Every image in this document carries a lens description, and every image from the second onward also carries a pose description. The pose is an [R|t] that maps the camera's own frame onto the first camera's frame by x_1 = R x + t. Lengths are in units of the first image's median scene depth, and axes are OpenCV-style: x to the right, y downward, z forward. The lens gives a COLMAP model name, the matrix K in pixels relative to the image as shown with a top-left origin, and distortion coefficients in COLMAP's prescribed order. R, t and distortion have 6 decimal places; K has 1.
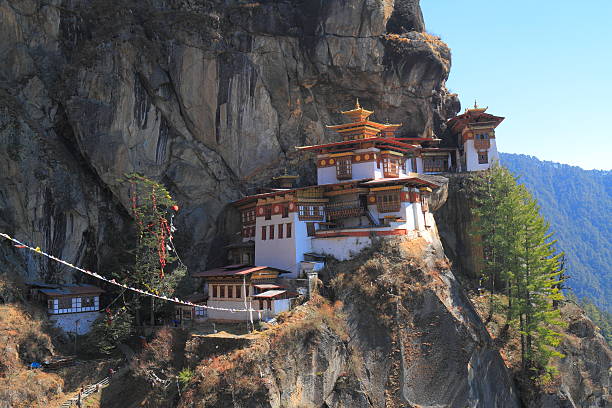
lens RADIAL K [[742.5, 0, 306.0], [0, 742.5, 204.0], [0, 0, 1]] dist [0.044459, 0.008210]
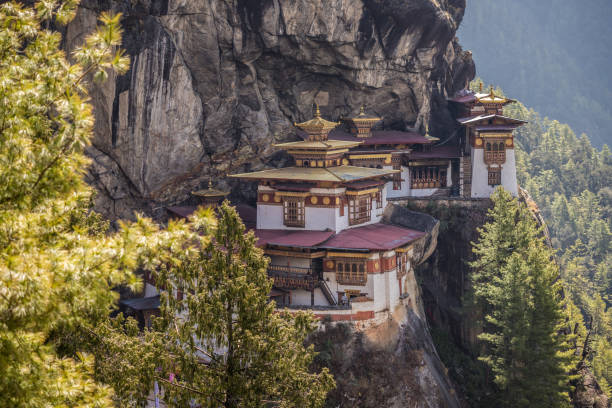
lens RADIAL K [[1631.8, 0, 306.0], [0, 1631.8, 204.0], [0, 0, 1]] dist [-0.219413, -0.208559]
pose [[0.997430, 0.037885, 0.060819, -0.030580], [-0.047942, 0.983665, 0.173508, -0.297297], [-0.053252, -0.175978, 0.982953, -0.499847]]
